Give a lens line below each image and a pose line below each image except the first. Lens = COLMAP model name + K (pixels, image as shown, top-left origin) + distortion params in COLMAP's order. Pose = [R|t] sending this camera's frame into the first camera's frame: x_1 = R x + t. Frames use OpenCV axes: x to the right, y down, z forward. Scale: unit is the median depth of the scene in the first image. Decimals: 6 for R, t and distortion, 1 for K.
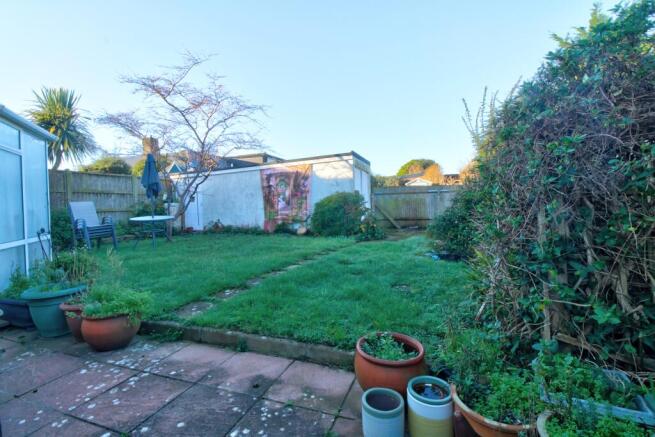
lens RADIAL K [[293.8, 0, 328.9], [0, 293.8, 209.9], [0, 0, 1]] dist [-0.015640, -0.001125]
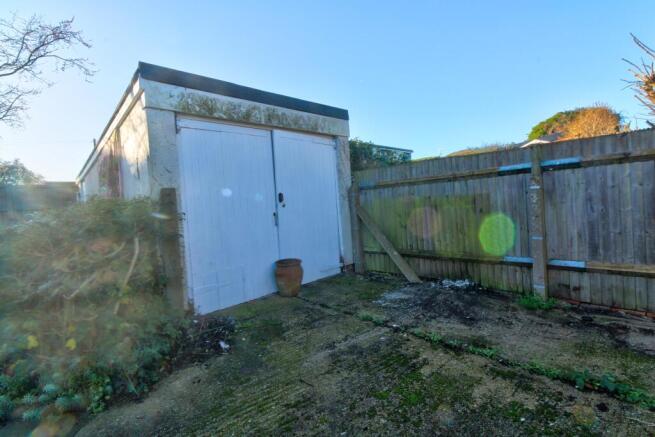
lens RADIAL K [[293.8, 0, 328.9], [0, 293.8, 209.9], [0, 0, 1]] dist [-0.015640, -0.001125]
pose [[0.886524, -0.022824, -0.462119, 0.675826], [0.037025, 0.999079, 0.021685, -0.074697], [0.461198, -0.036334, 0.886553, 1.381443]]
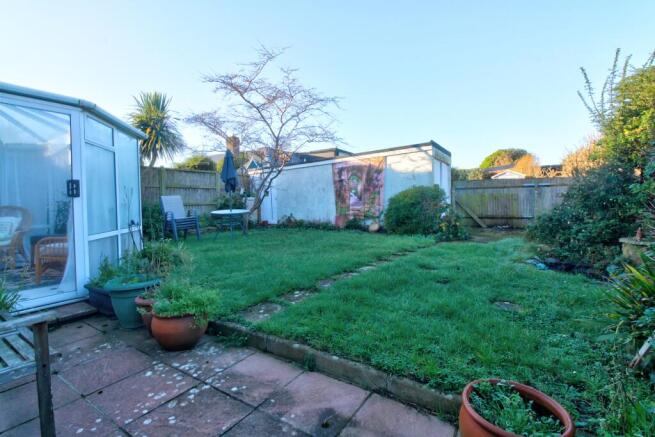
lens RADIAL K [[293.8, 0, 328.9], [0, 293.8, 209.9], [0, 0, 1]] dist [-0.015640, -0.001125]
pose [[0.971886, 0.015326, -0.234951, -0.020652], [-0.011379, 0.999771, 0.018145, -0.001260], [0.235175, -0.014962, 0.971838, 0.078520]]
